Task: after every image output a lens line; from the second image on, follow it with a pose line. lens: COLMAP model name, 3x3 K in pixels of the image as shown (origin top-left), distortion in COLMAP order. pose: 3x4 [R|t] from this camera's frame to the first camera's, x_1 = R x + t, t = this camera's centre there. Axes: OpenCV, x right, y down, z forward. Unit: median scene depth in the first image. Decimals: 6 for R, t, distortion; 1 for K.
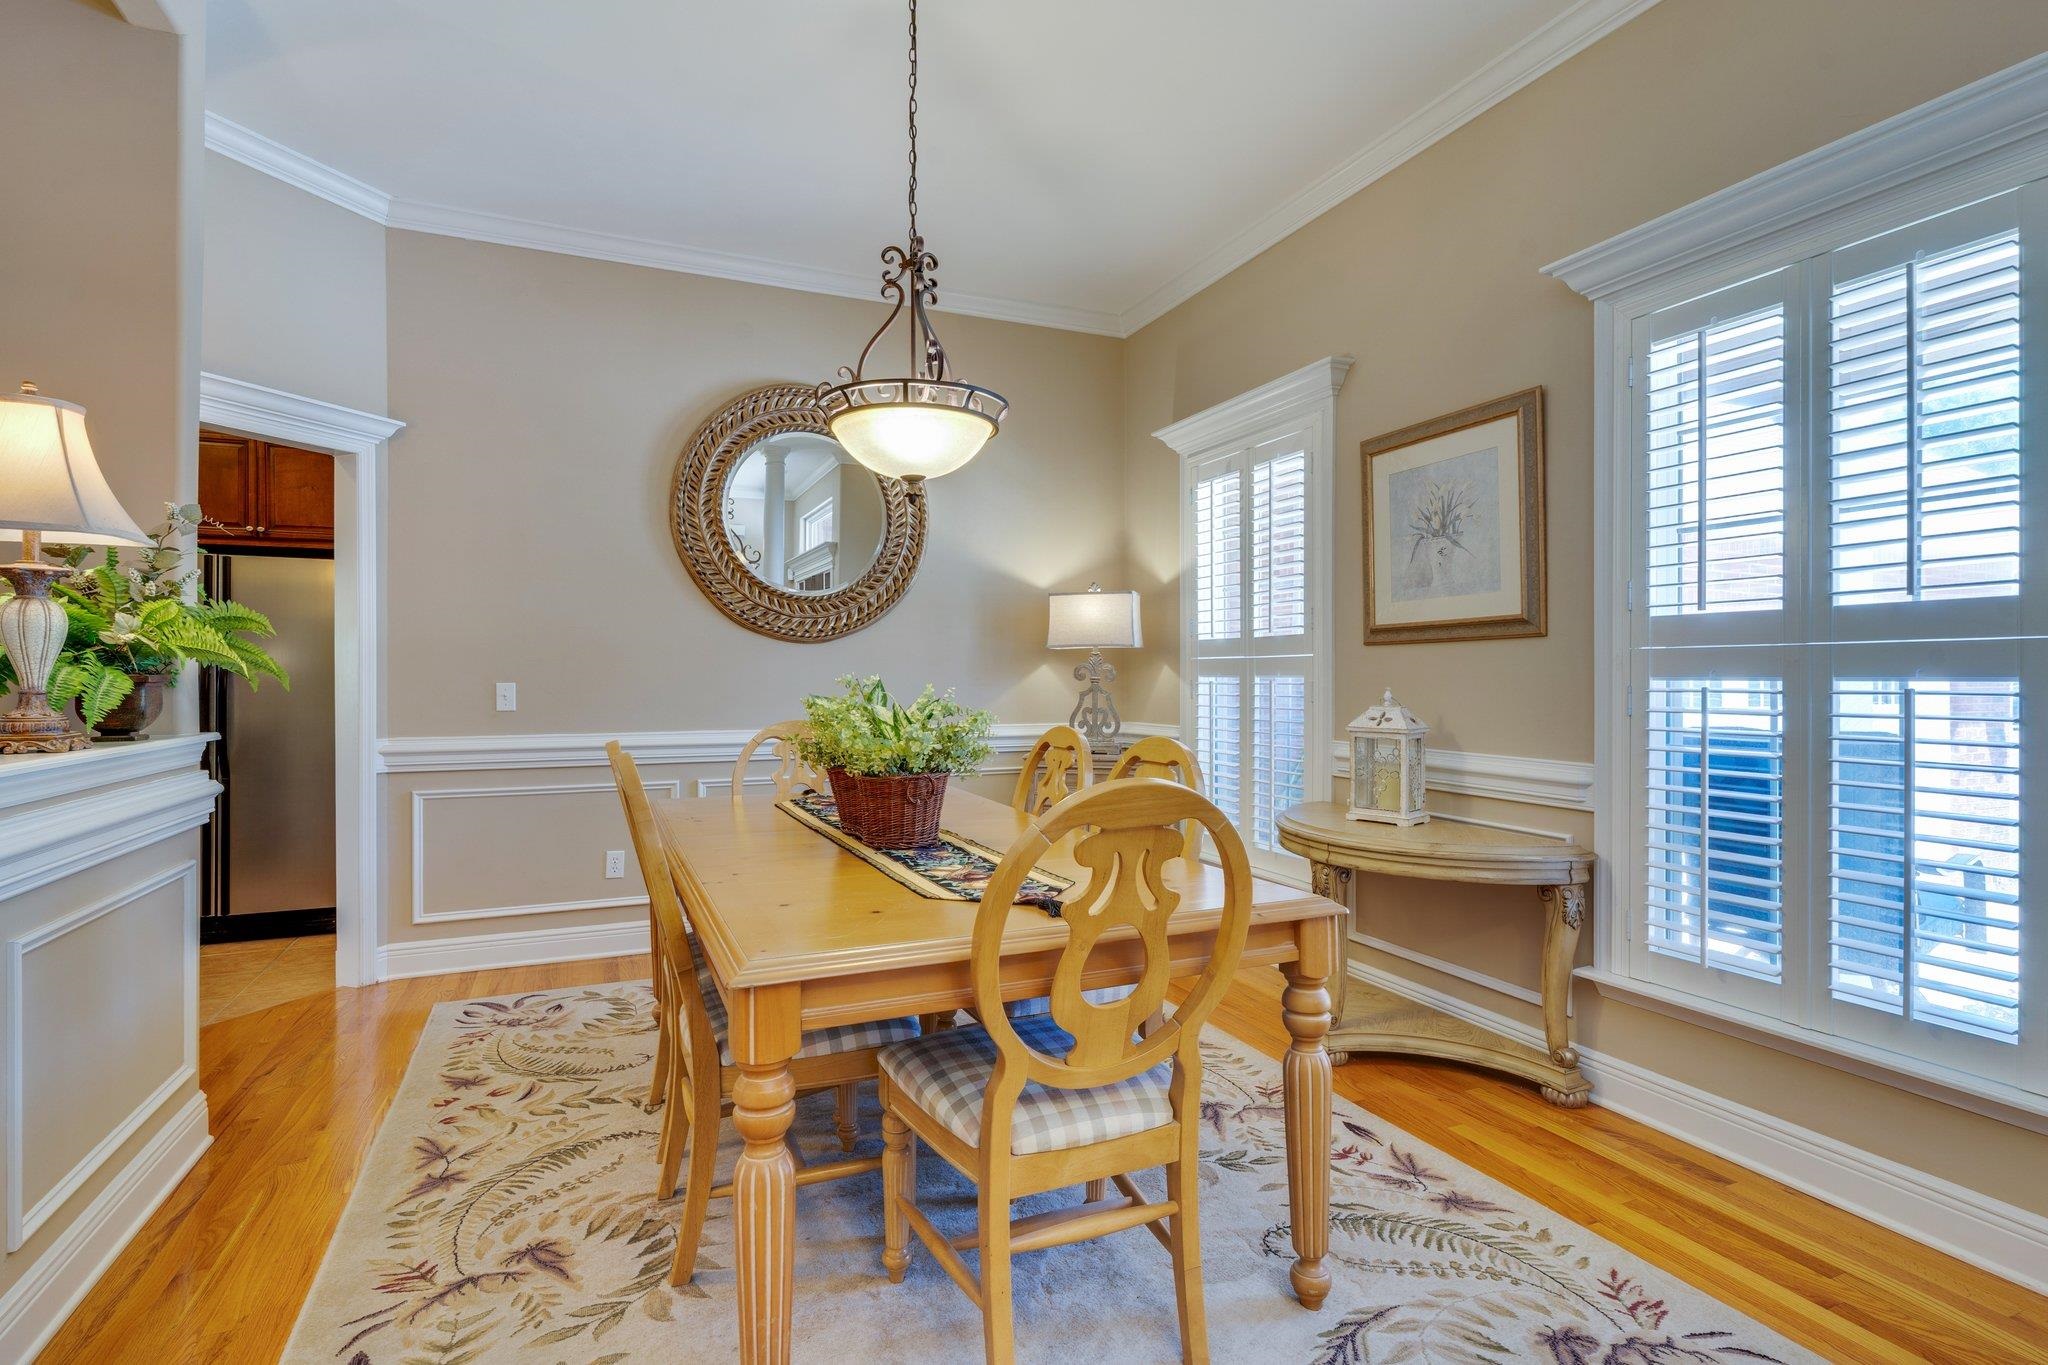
lens RADIAL K [[982.4, 0, 1019.4], [0, 982.4, 671.6], [0, 0, 1]] dist [0.001394, 0.000633]
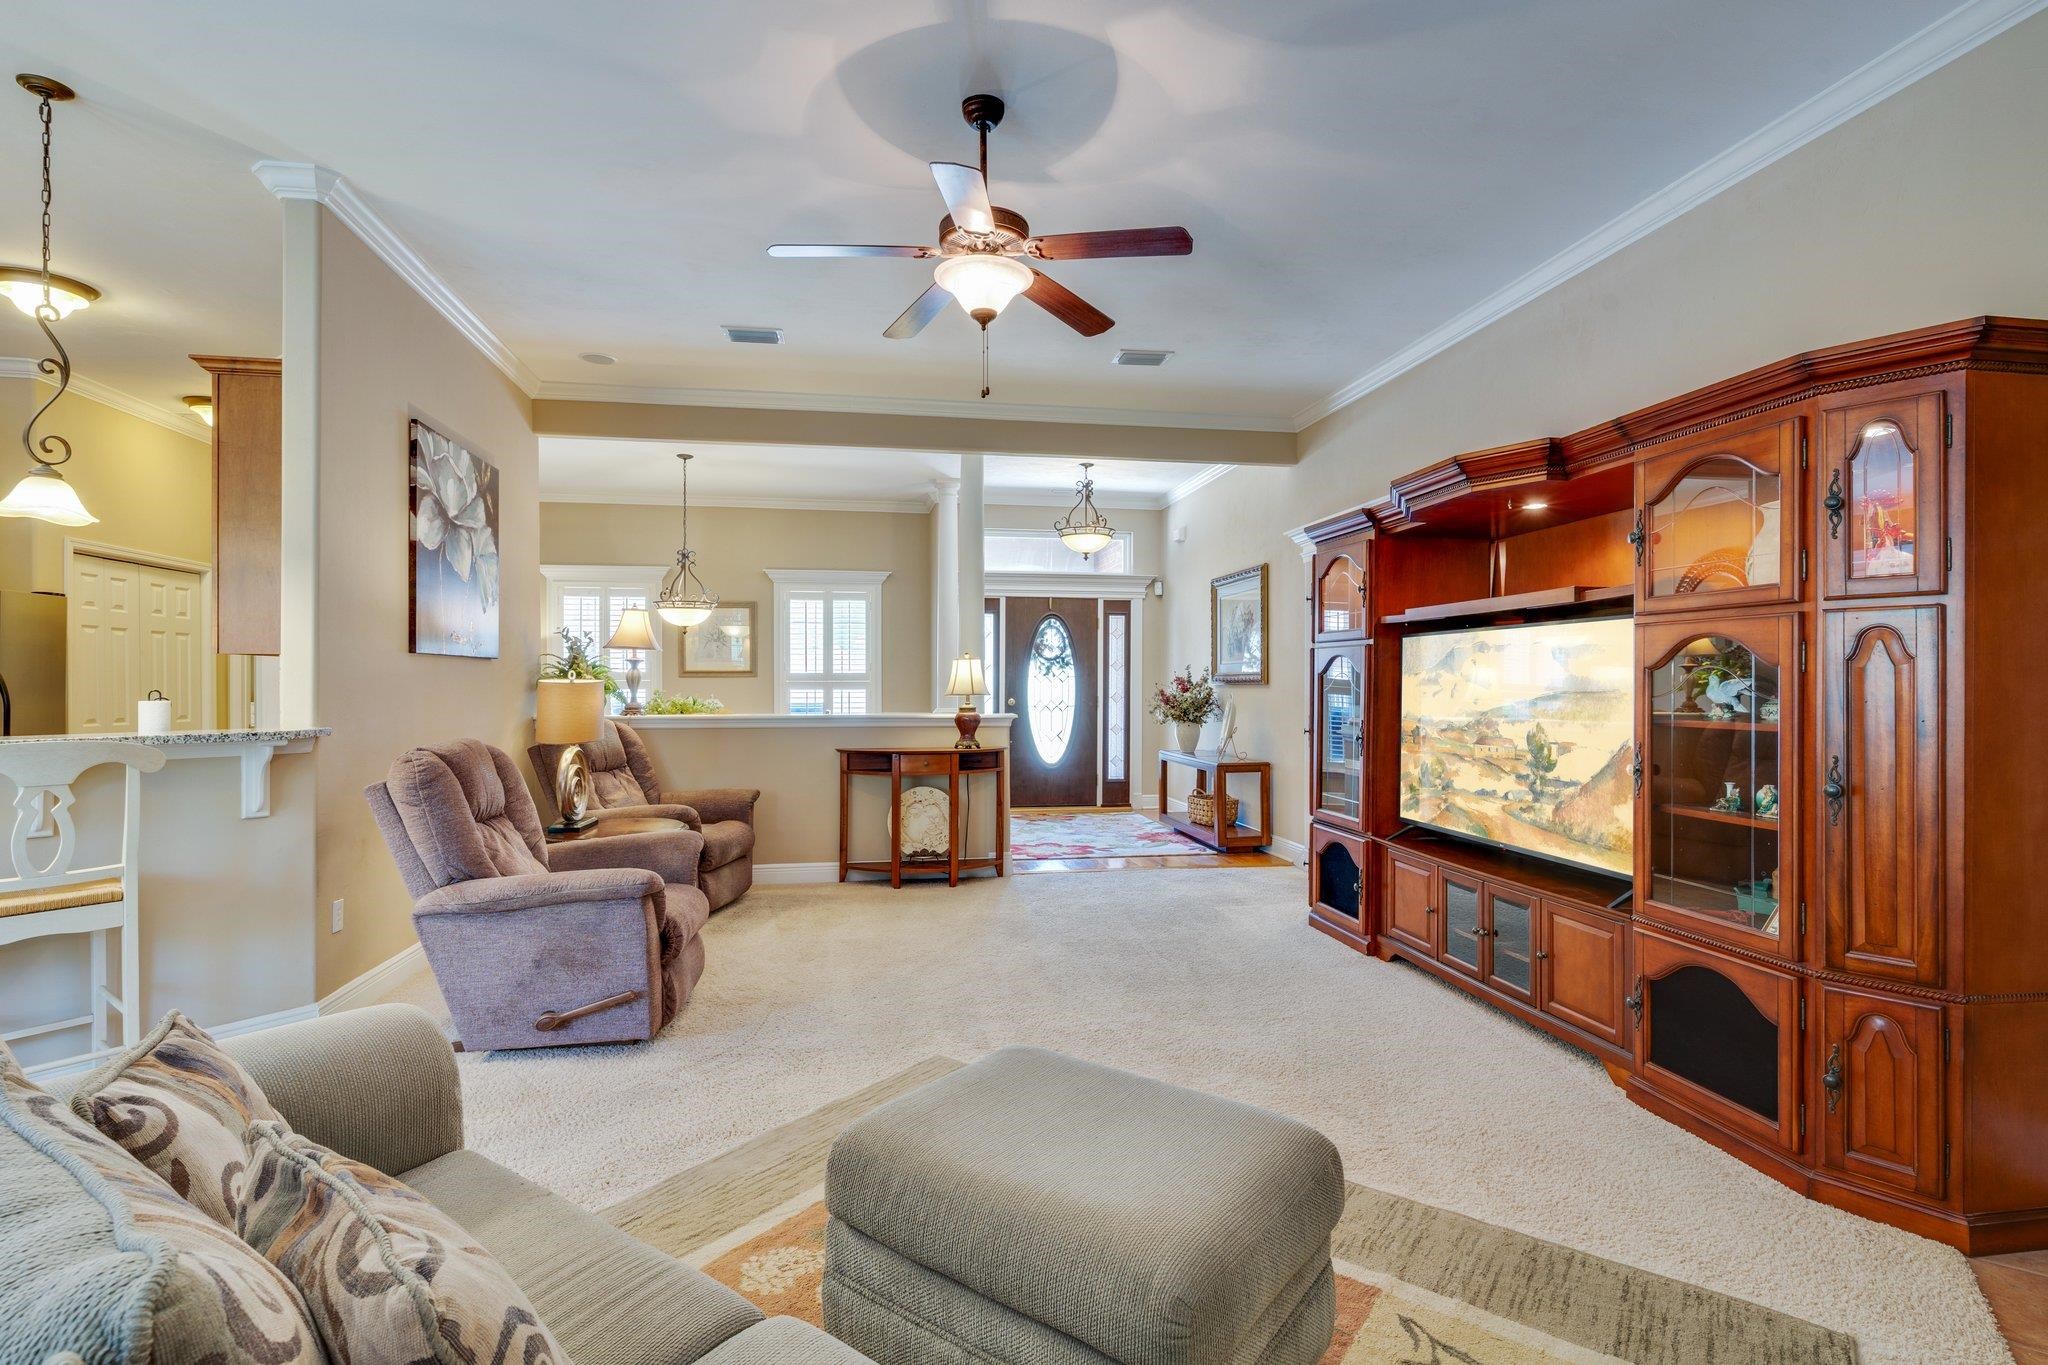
lens RADIAL K [[986.5, 0, 1024.0], [0, 986.5, 682.5], [0, 0, 1]] dist [0.002559, 0.000740]
pose [[0.234438, 0.000048, 0.972131, -2.793094], [-0.004138, 0.999991, 0.000949, -0.026769], [-0.972122, -0.004245, 0.234436, -0.738617]]
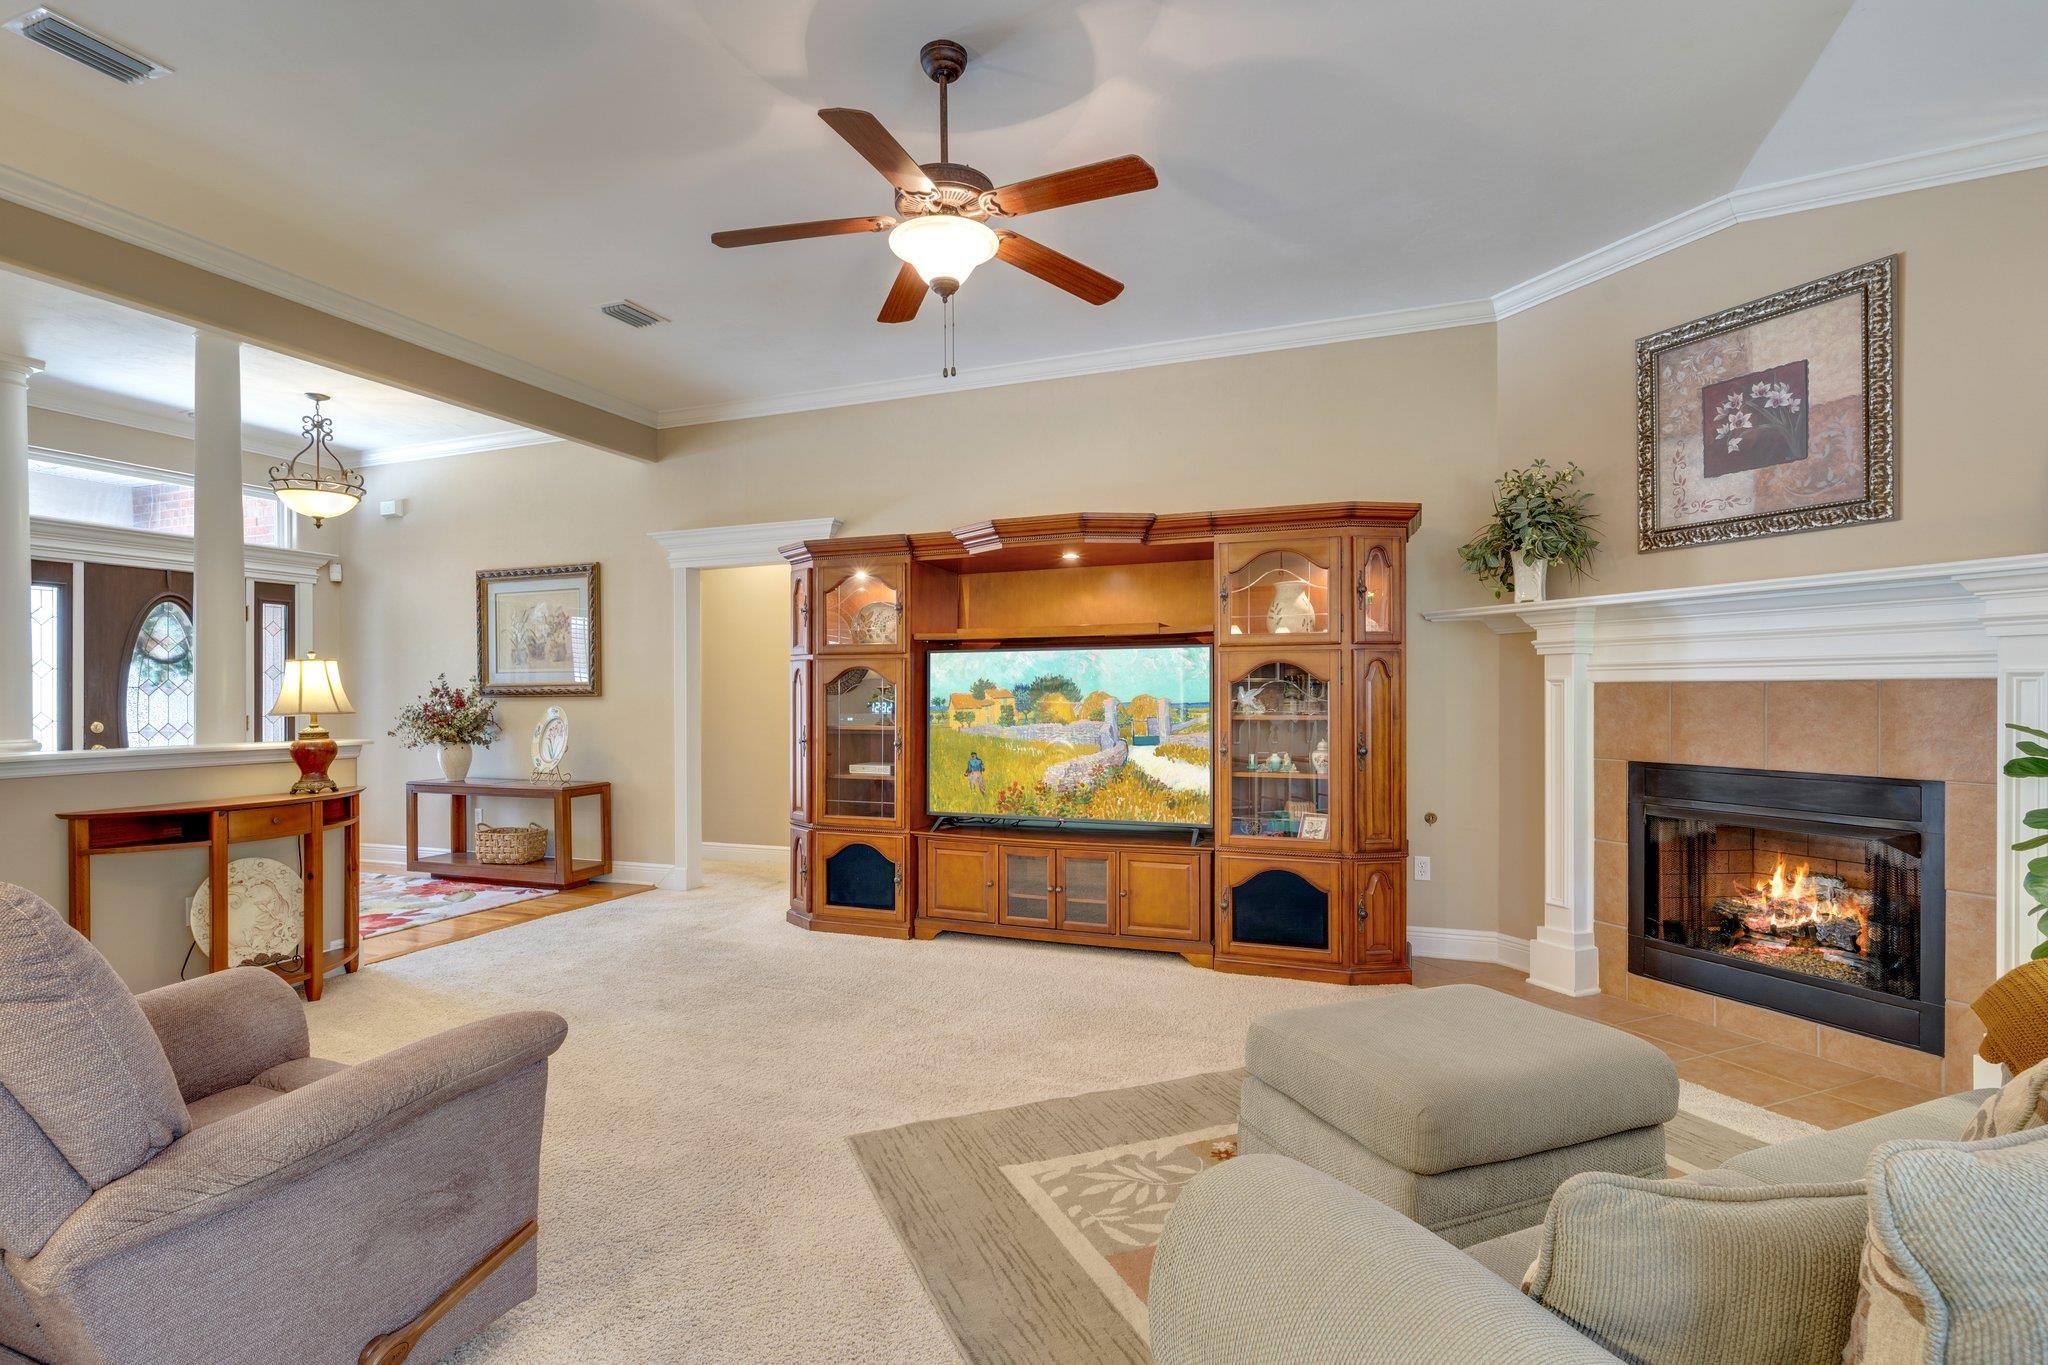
lens RADIAL K [[991.9, 0, 1016.7], [0, 991.9, 705.7], [0, 0, 1]] dist [-0.000817, -0.000153]
pose [[-0.713621, -0.005917, 0.700507, -2.457606], [0.001920, 0.999944, 0.010403, -0.022165], [-0.700529, 0.008769, -0.713570, 0.319488]]
